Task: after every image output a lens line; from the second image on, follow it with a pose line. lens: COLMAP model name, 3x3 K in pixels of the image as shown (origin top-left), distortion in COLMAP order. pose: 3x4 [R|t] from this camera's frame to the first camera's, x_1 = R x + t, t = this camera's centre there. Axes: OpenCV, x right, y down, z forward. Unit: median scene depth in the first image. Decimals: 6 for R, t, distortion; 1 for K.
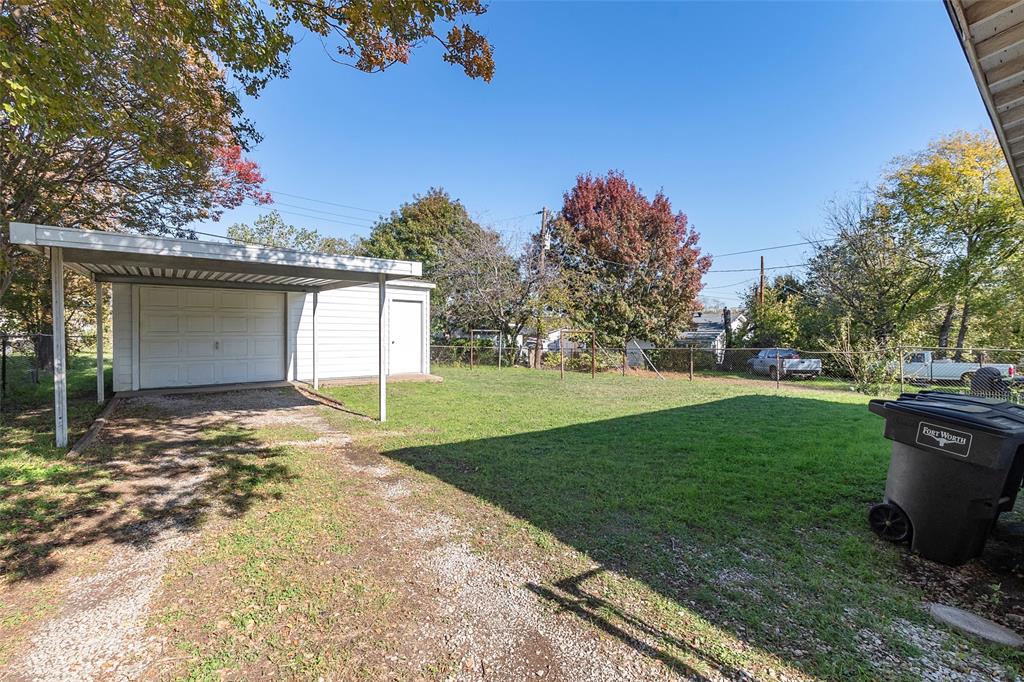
lens RADIAL K [[459.1, 0, 510.3], [0, 459.1, 338.7], [0, 0, 1]] dist [-0.000030, -0.000940]
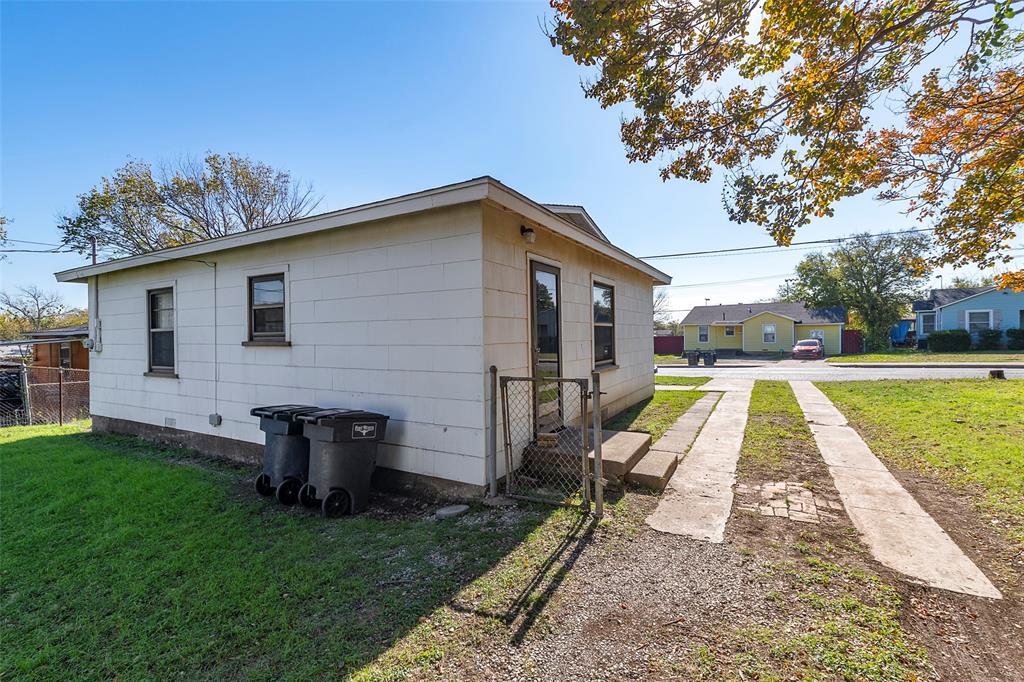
lens RADIAL K [[459.1, 0, 512.1], [0, 459.1, 342.9], [0, 0, 1]] dist [-0.000030, -0.000940]
pose [[-0.337736, -0.003888, 0.941233, -0.793769], [0.021604, 0.999696, 0.011882, -0.098526], [-0.940993, 0.024347, -0.337549, 1.201201]]
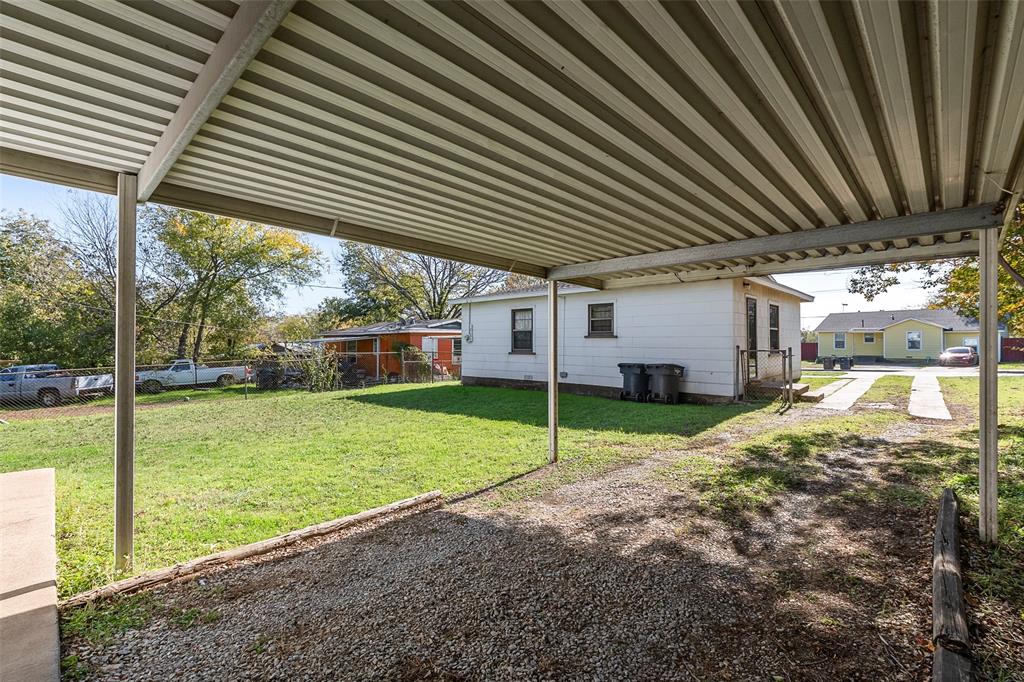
lens RADIAL K [[459.1, 0, 510.7], [0, 459.1, 338.4], [0, 0, 1]] dist [-0.000030, -0.000940]
pose [[-0.116969, 0.014002, 0.993037, -2.908115], [0.007484, 0.999885, -0.013217, -0.017899], [-0.993107, 0.005886, -0.117060, 3.122466]]
